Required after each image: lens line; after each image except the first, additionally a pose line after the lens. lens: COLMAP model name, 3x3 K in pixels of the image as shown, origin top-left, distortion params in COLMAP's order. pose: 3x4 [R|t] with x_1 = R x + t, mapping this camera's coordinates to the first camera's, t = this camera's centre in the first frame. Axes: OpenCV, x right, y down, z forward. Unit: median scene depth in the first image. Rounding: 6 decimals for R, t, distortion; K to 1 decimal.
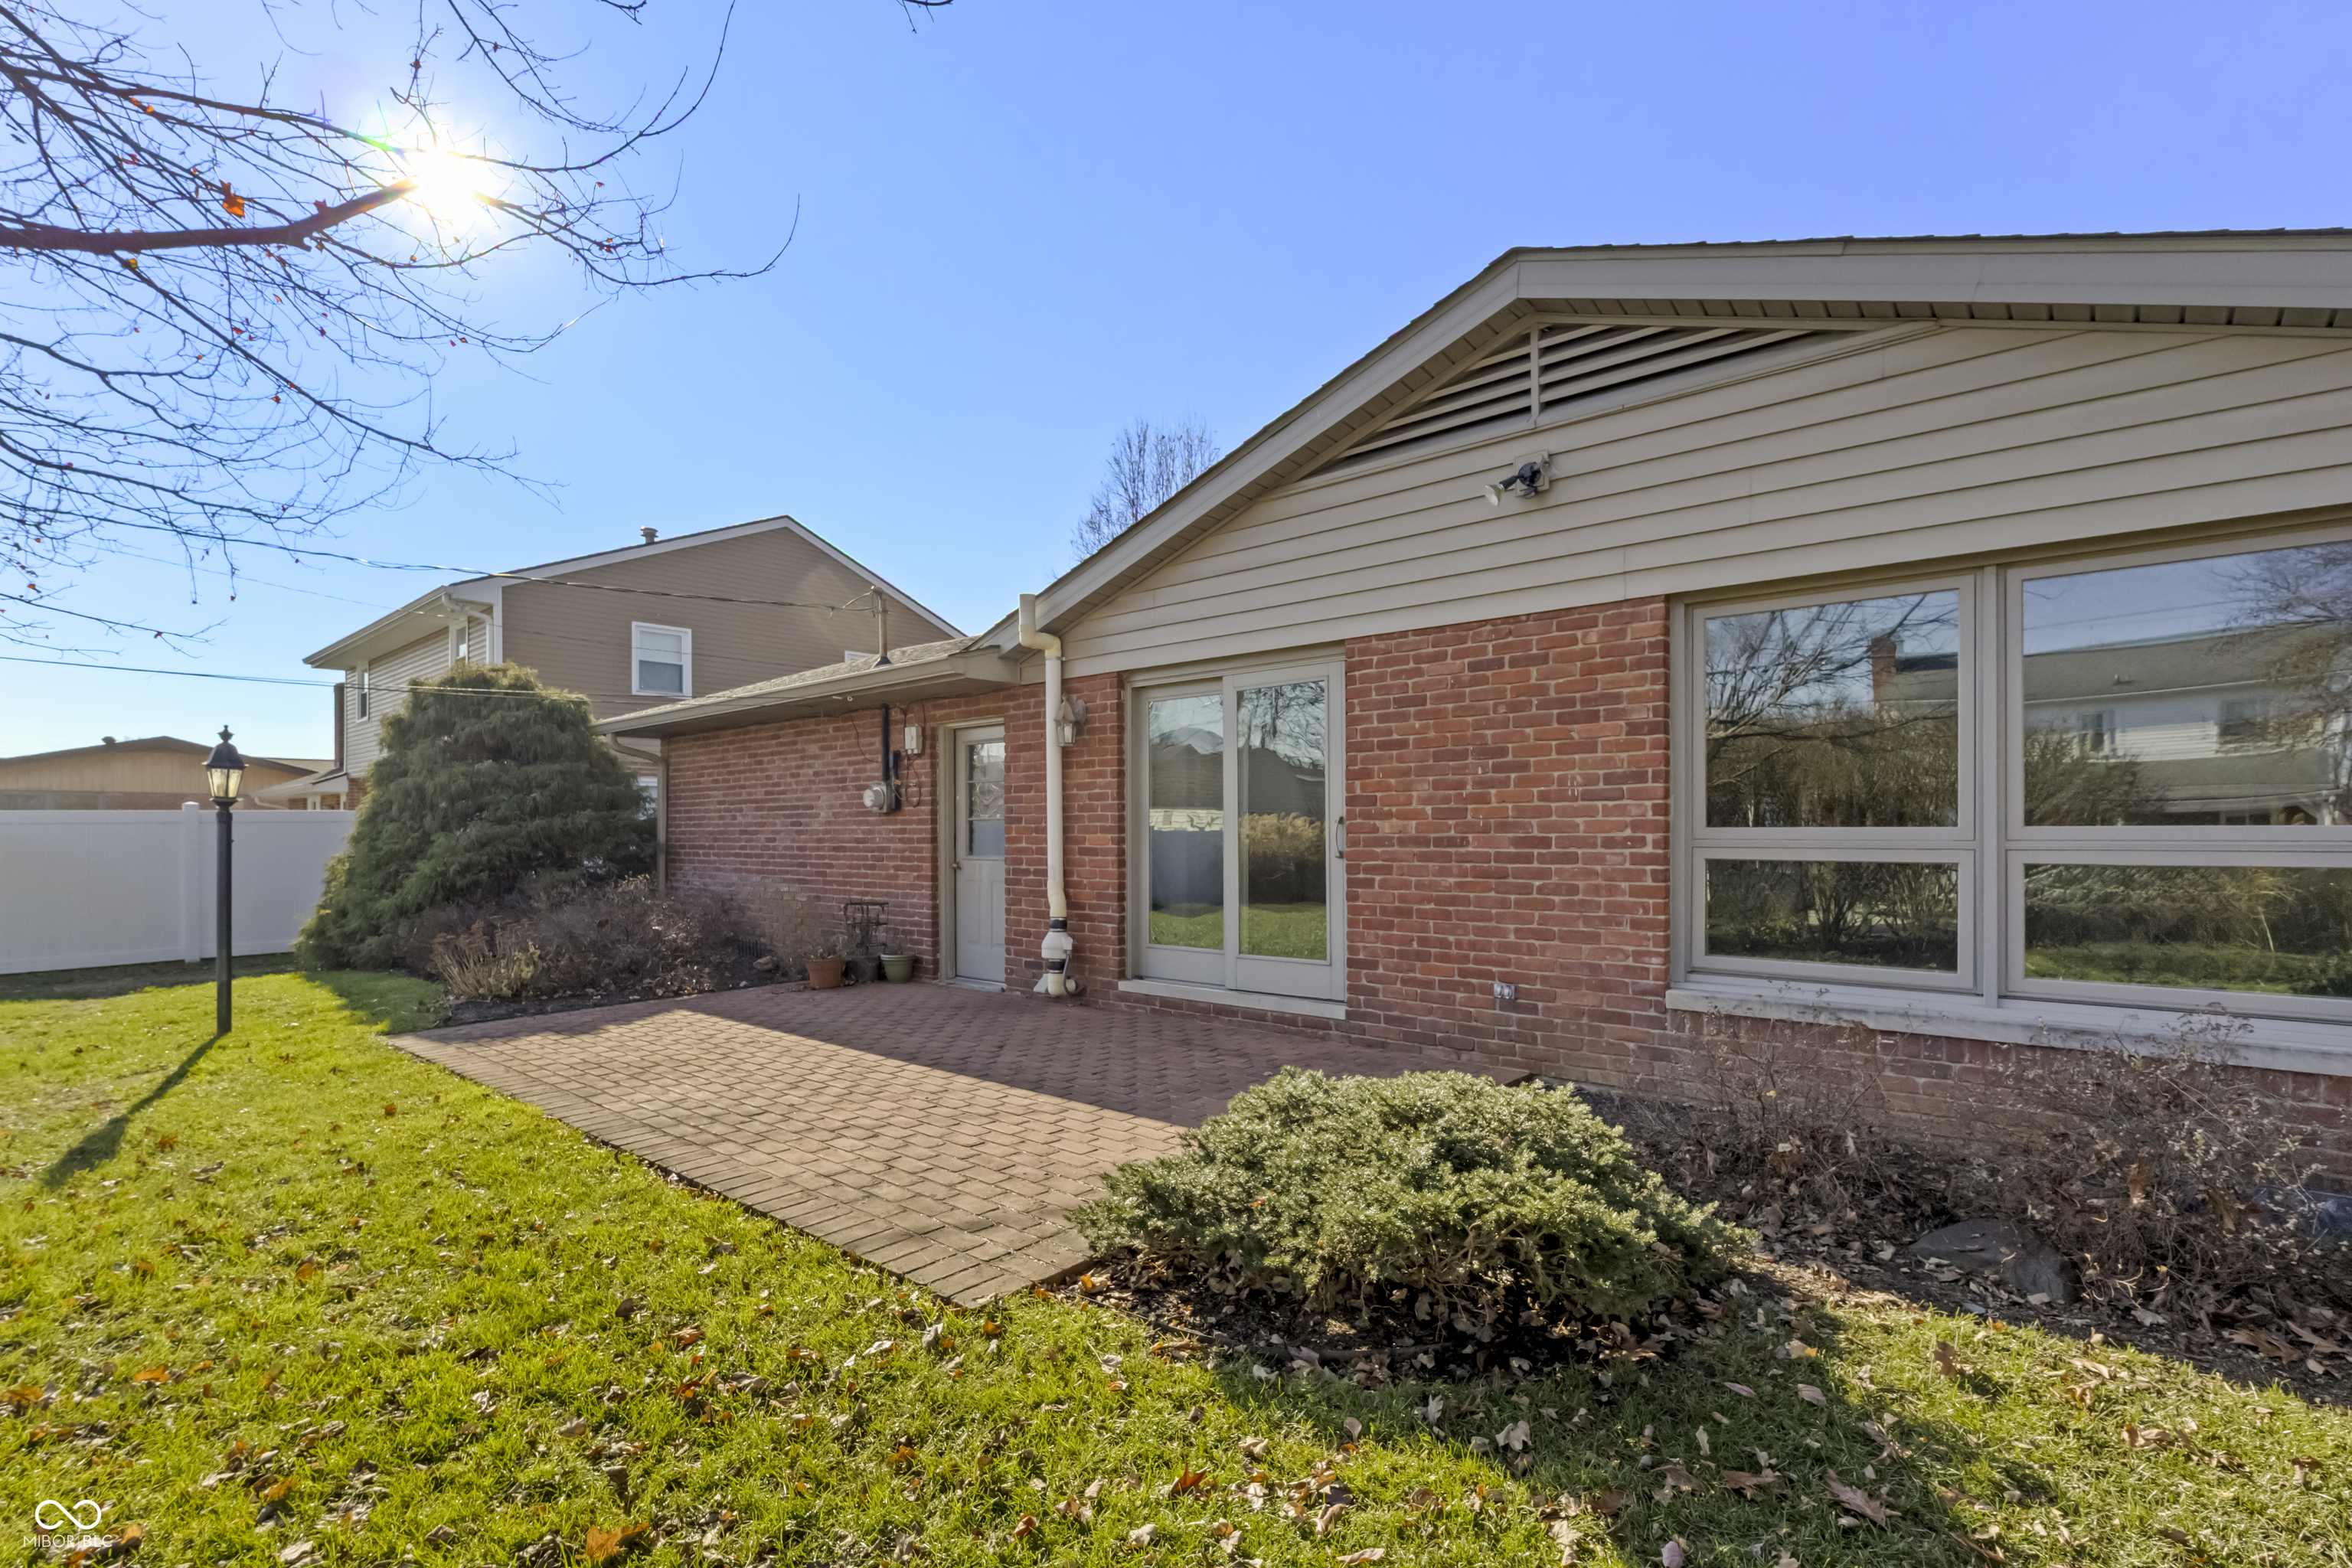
lens RADIAL K [[1095.5, 0, 1186.4], [0, 1095.5, 828.0], [0, 0, 1]] dist [-0.000028, -0.000055]
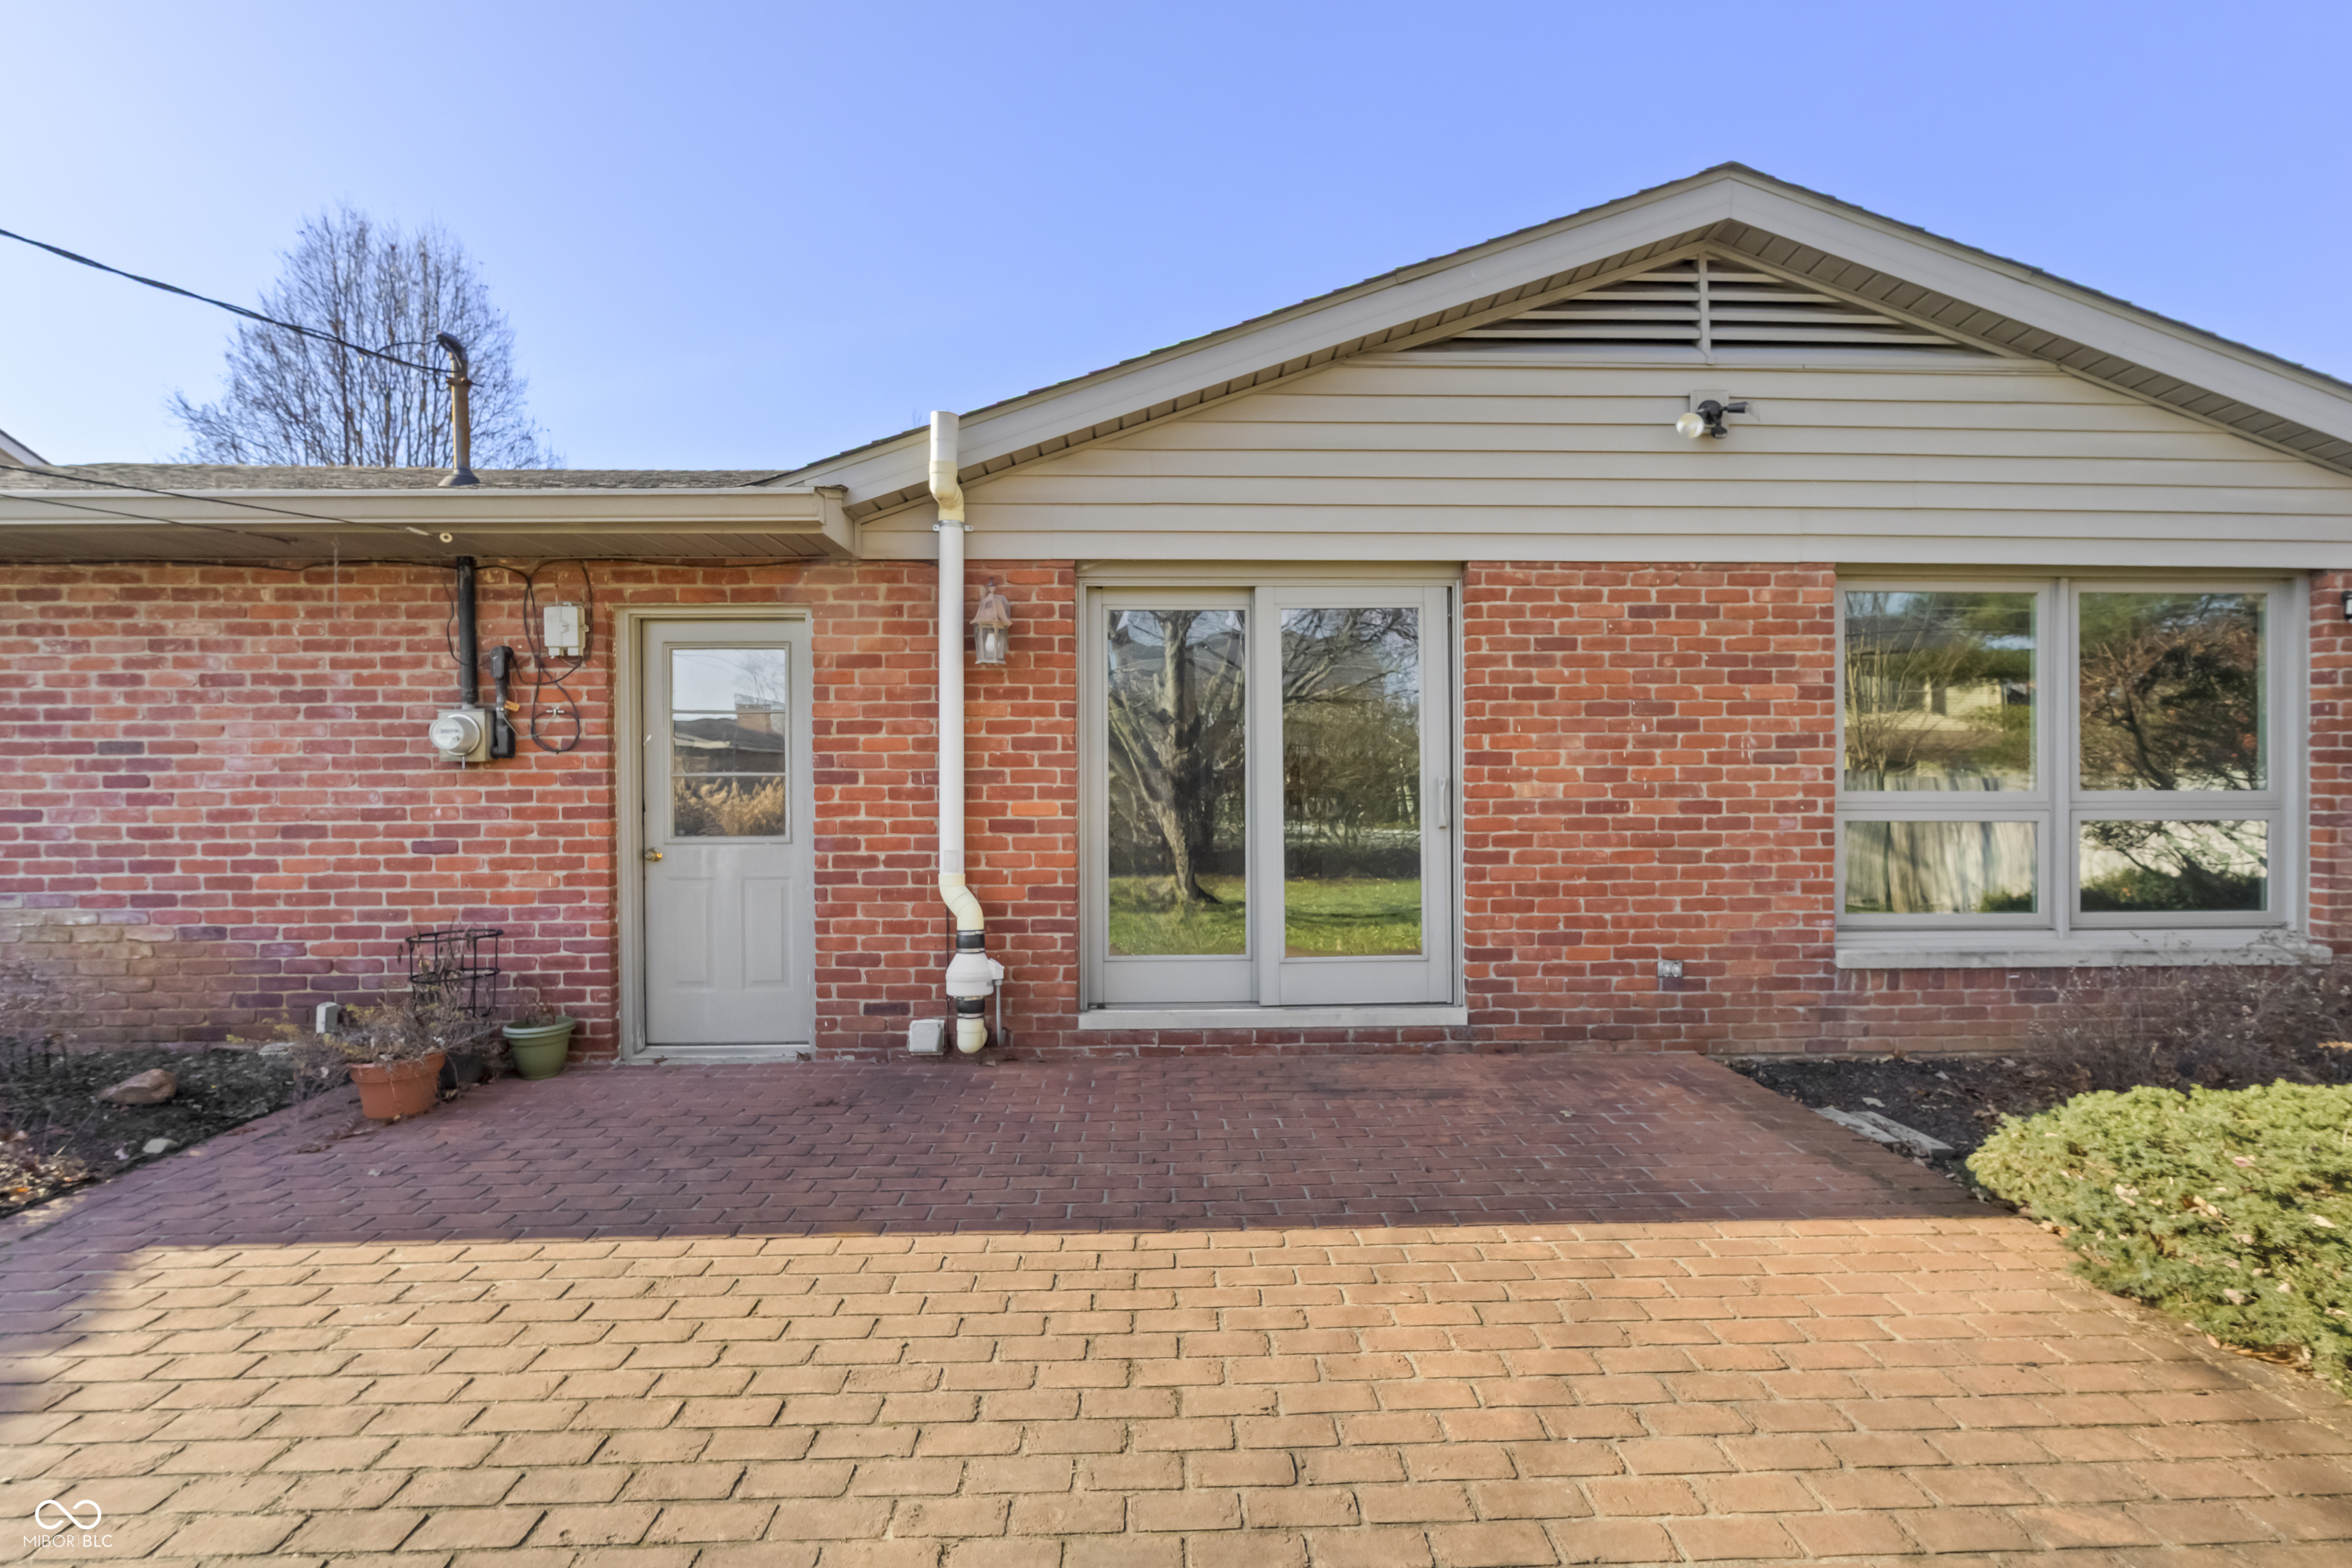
lens RADIAL K [[1057.0, 0, 1180.1], [0, 1057.0, 790.2], [0, 0, 1]] dist [-0.001625, -0.000105]
pose [[0.728204, -0.004132, 0.685348, -0.583002], [-0.001470, 0.999970, 0.007591, -0.006845], [-0.685359, -0.006535, 0.728176, 0.601503]]
